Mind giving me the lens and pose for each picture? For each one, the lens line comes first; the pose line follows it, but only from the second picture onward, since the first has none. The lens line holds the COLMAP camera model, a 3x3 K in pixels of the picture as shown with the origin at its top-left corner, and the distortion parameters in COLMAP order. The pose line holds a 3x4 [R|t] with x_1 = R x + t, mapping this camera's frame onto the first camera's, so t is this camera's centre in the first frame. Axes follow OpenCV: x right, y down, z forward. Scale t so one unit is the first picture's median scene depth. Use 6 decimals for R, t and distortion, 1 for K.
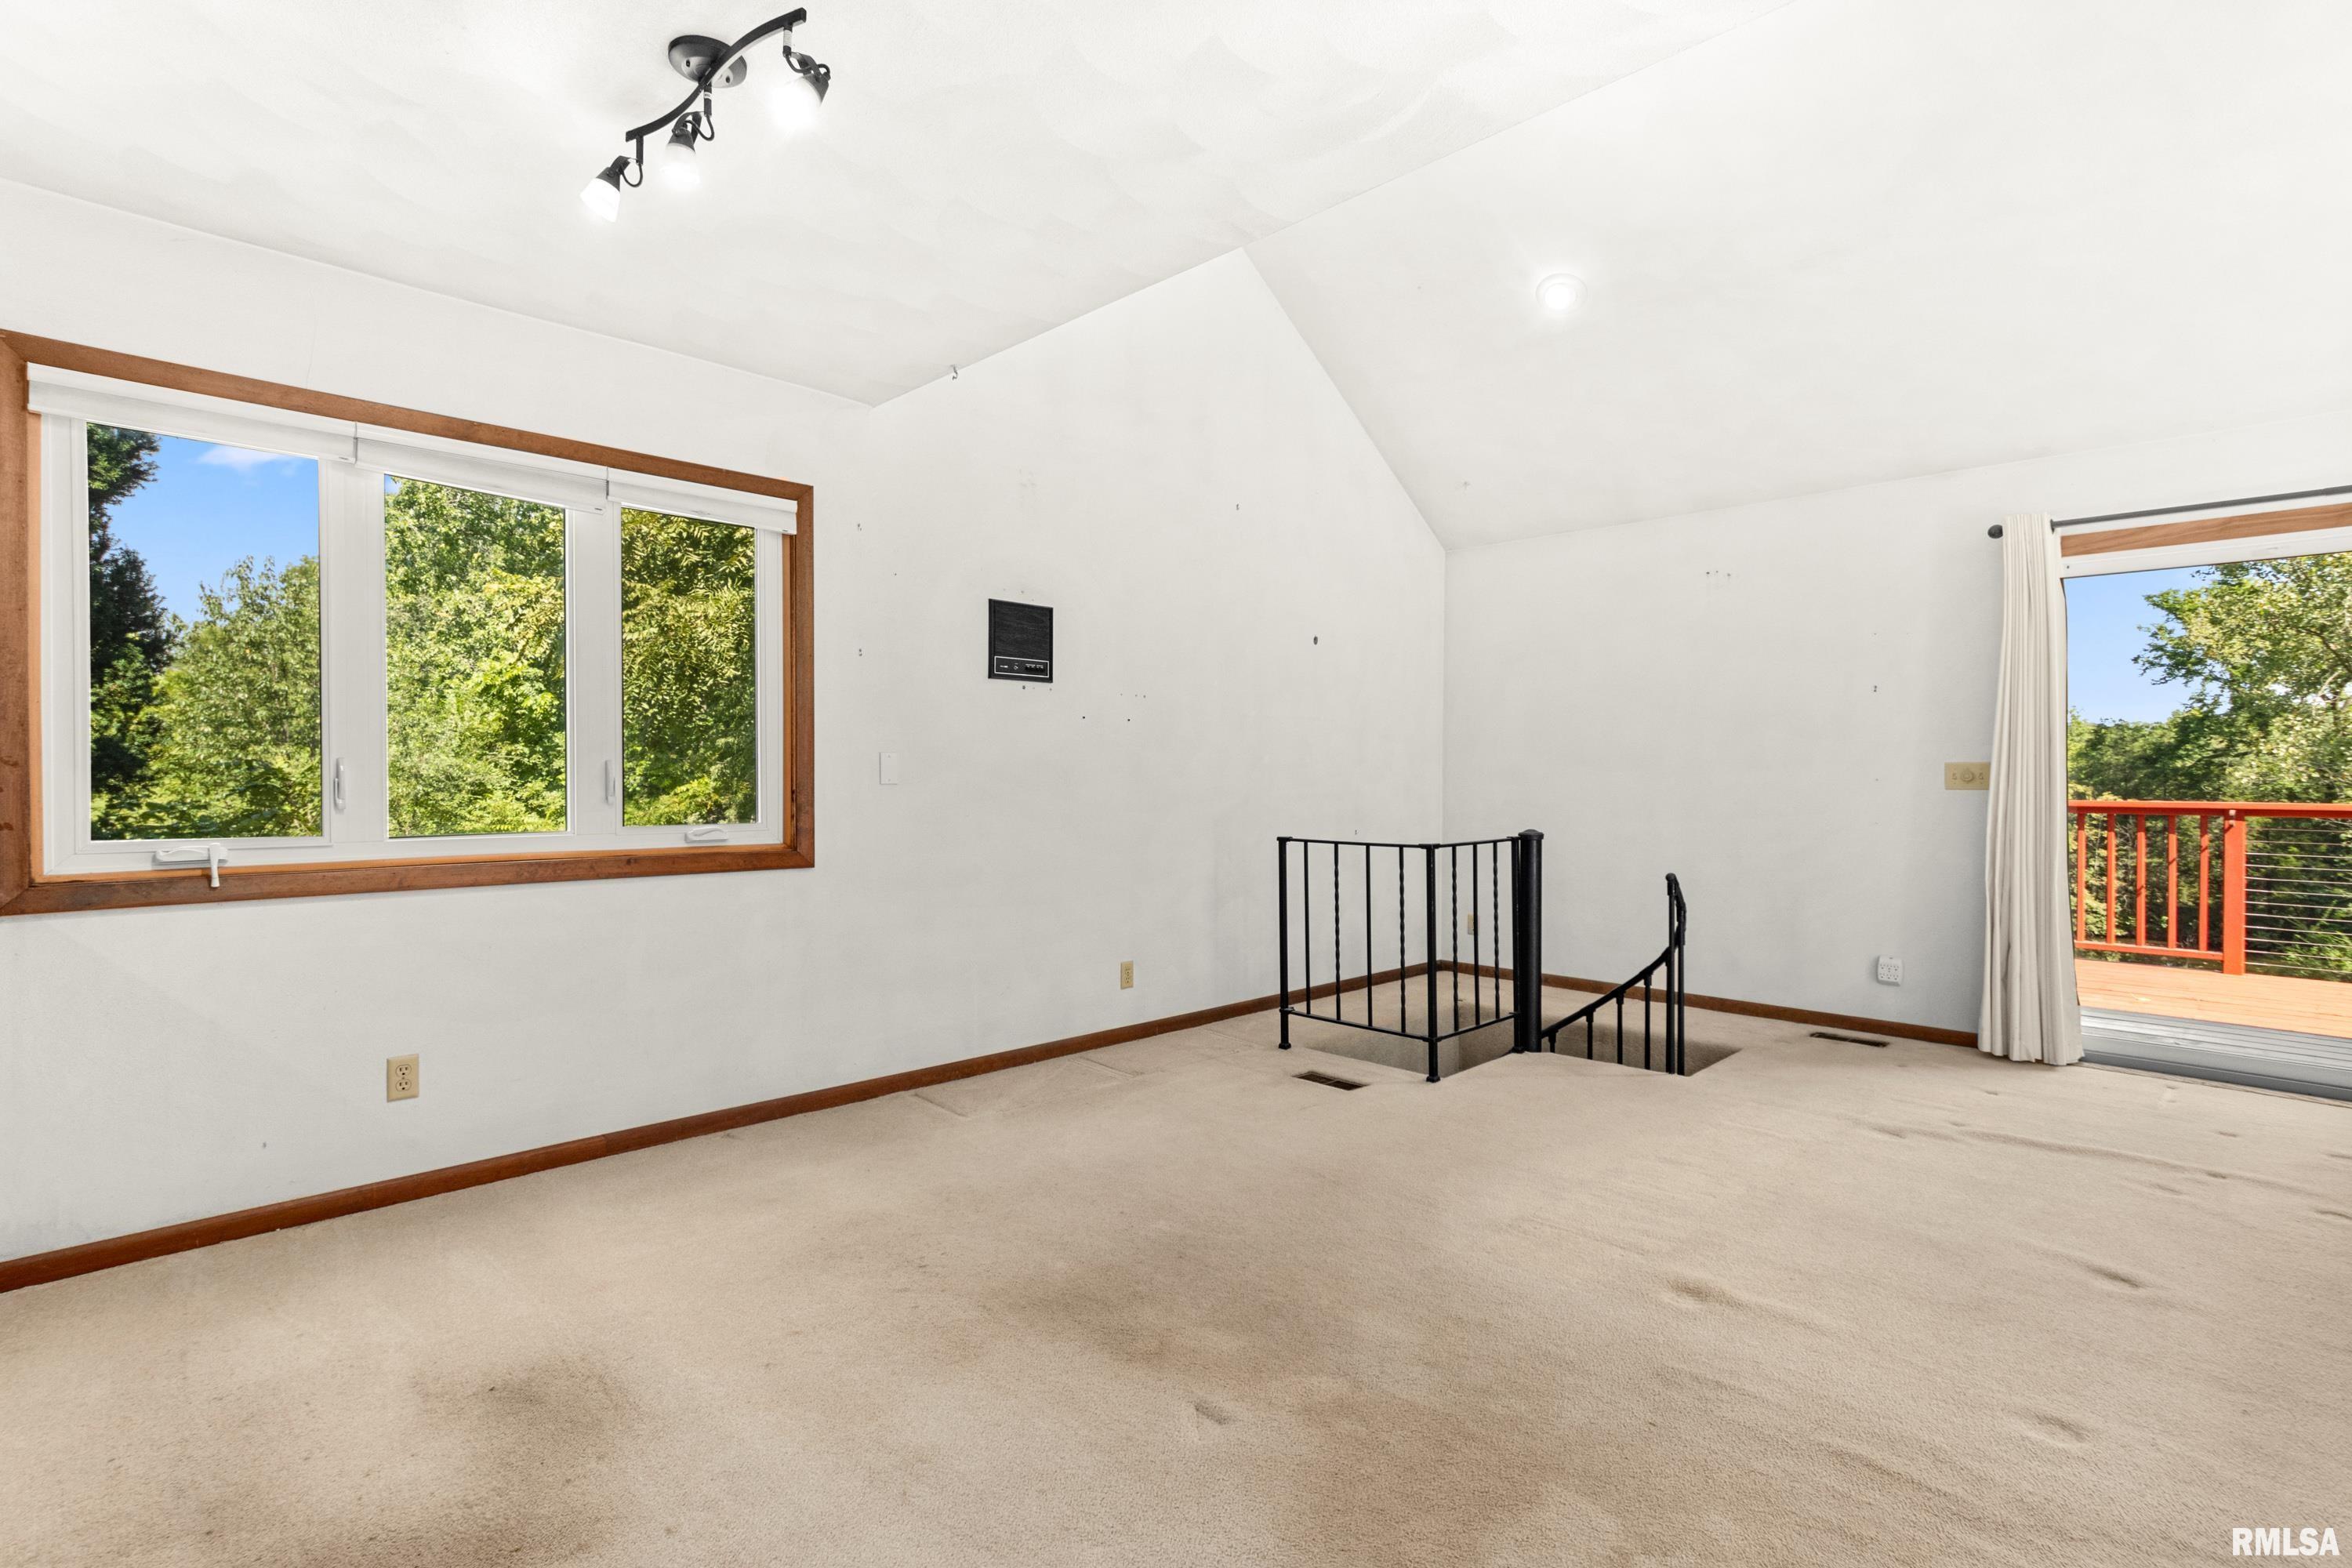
lens RADIAL K [[1102.3, 0, 1179.2], [0, 1102.3, 780.8], [0, 0, 1]] dist [0.000379, 0.000300]
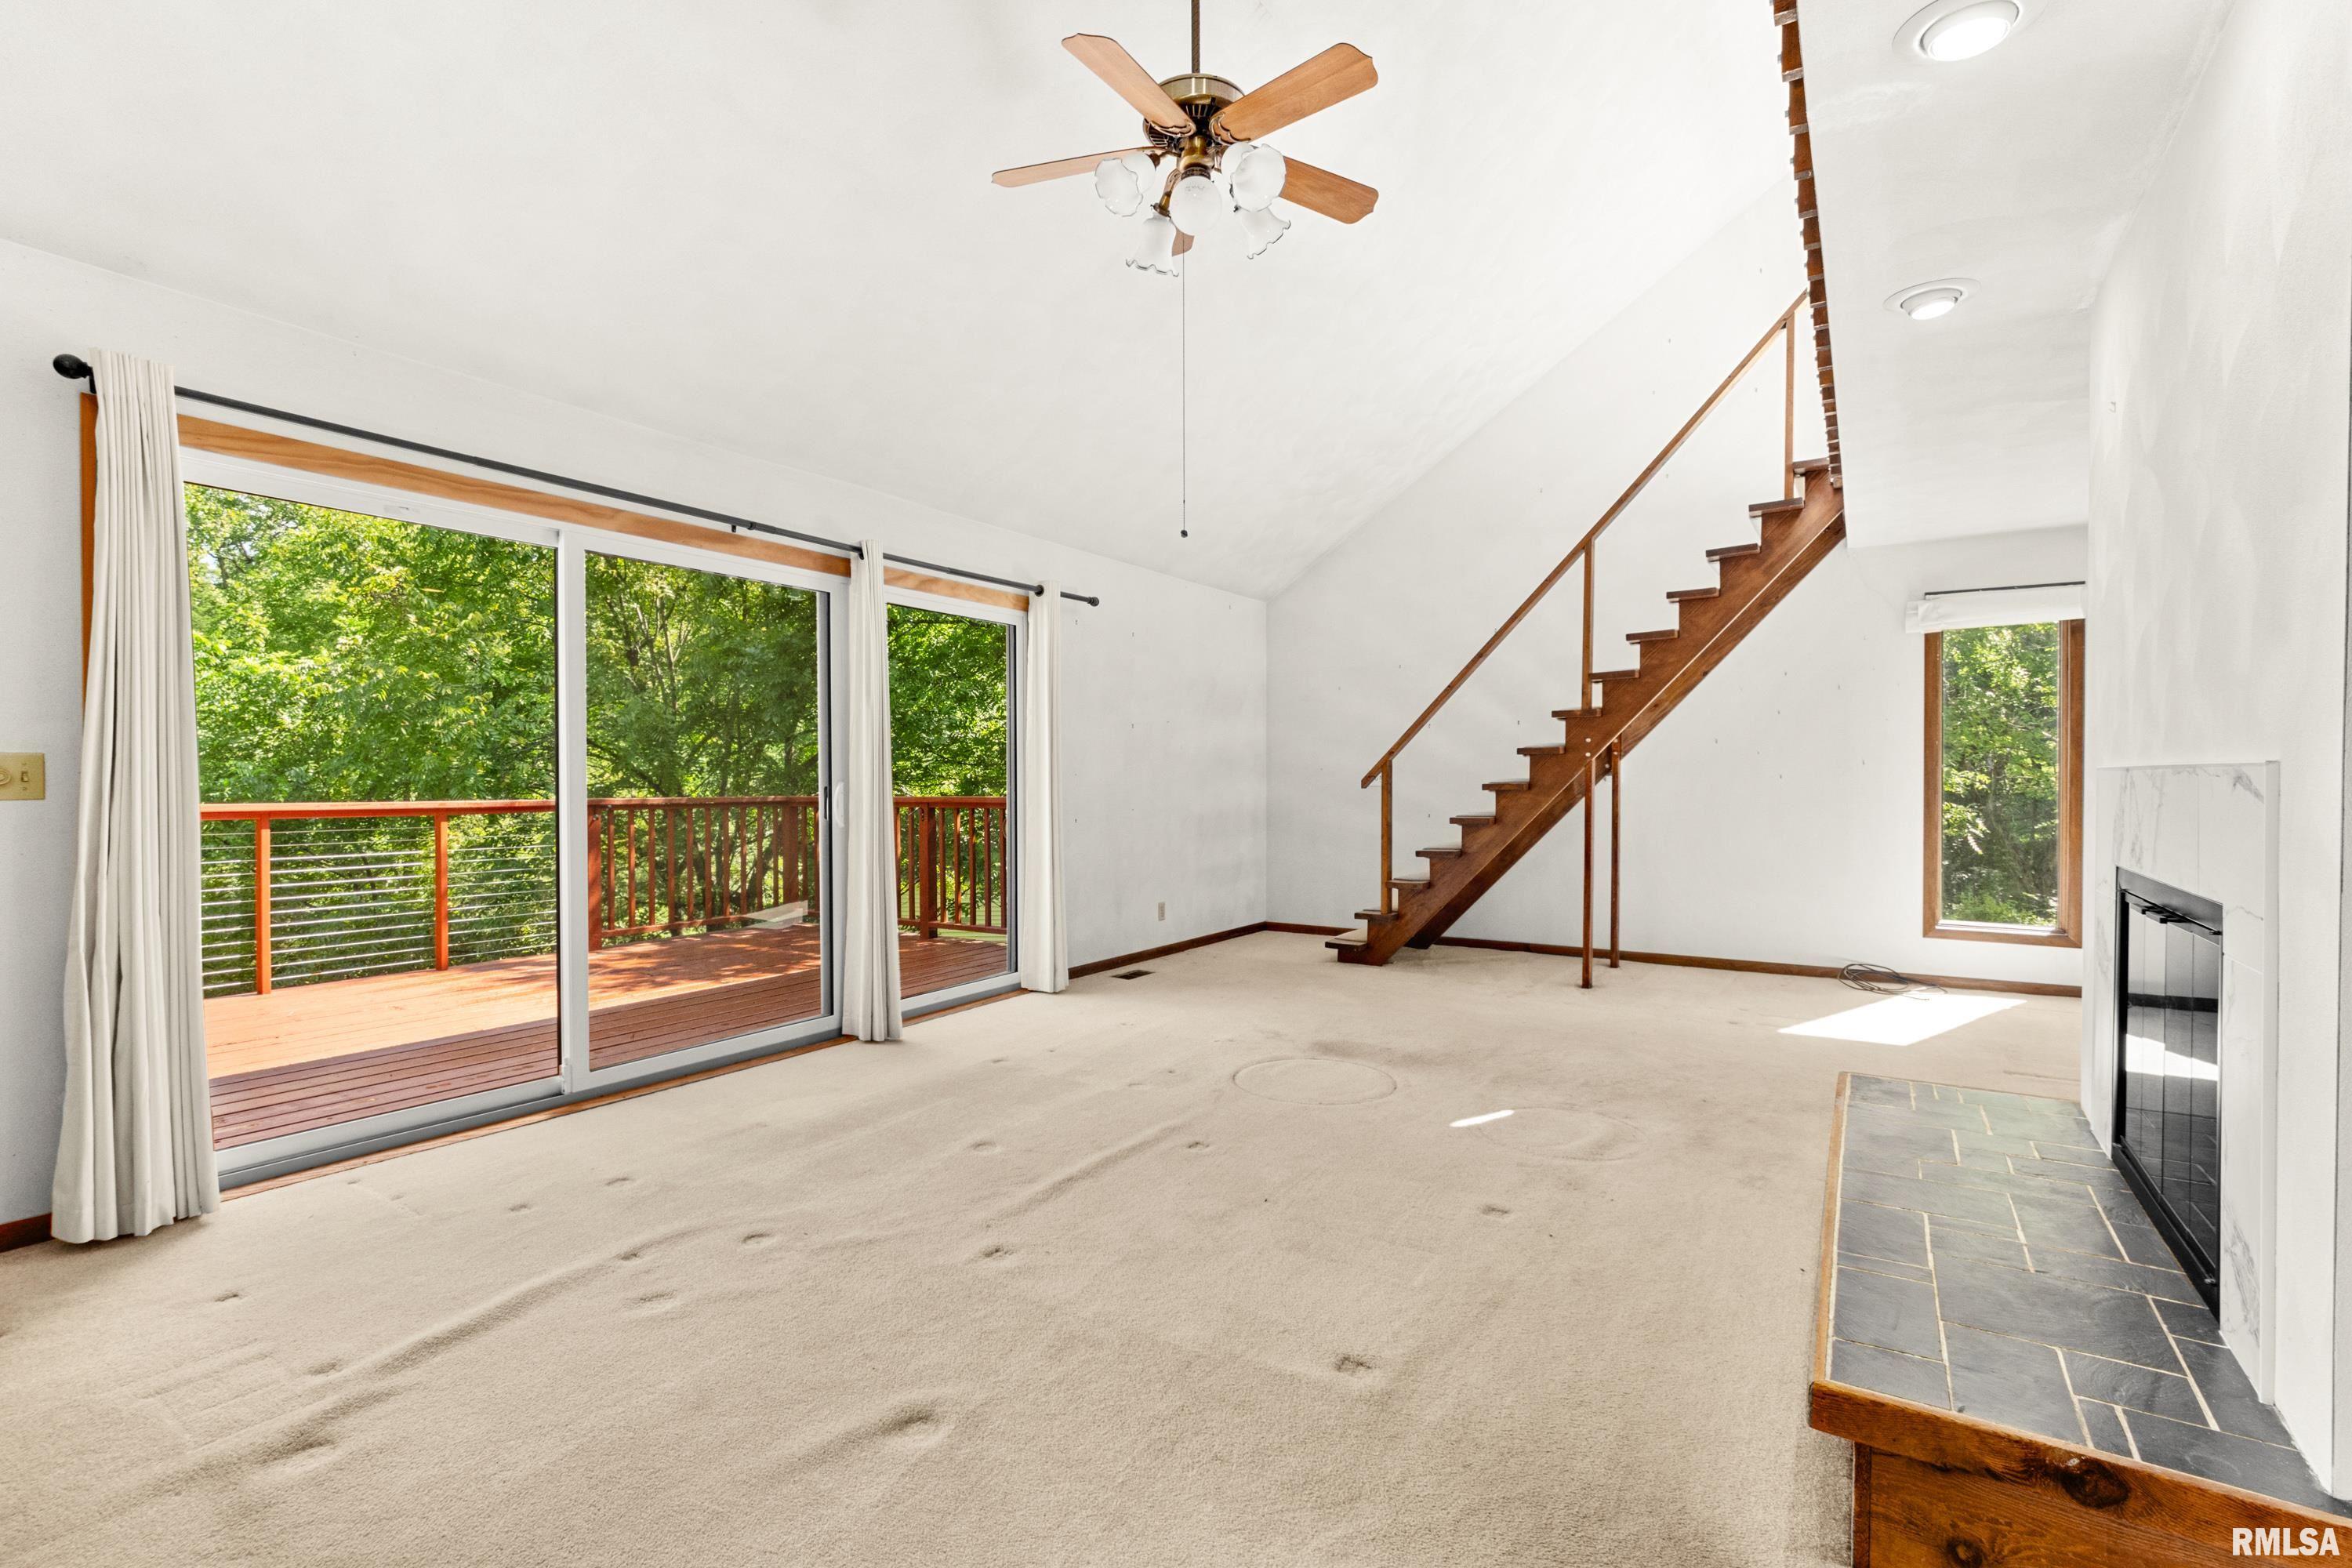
lens RADIAL K [[1102.3, 0, 1168.4], [0, 1102.3, 785.4], [0, 0, 1]] dist [0.000379, 0.000300]
pose [[-0.205767, -0.009268, 0.978557, 0.039259], [0.003750, 0.999940, 0.010259, -0.004311], [-0.978594, 0.005781, -0.205720, 0.680476]]
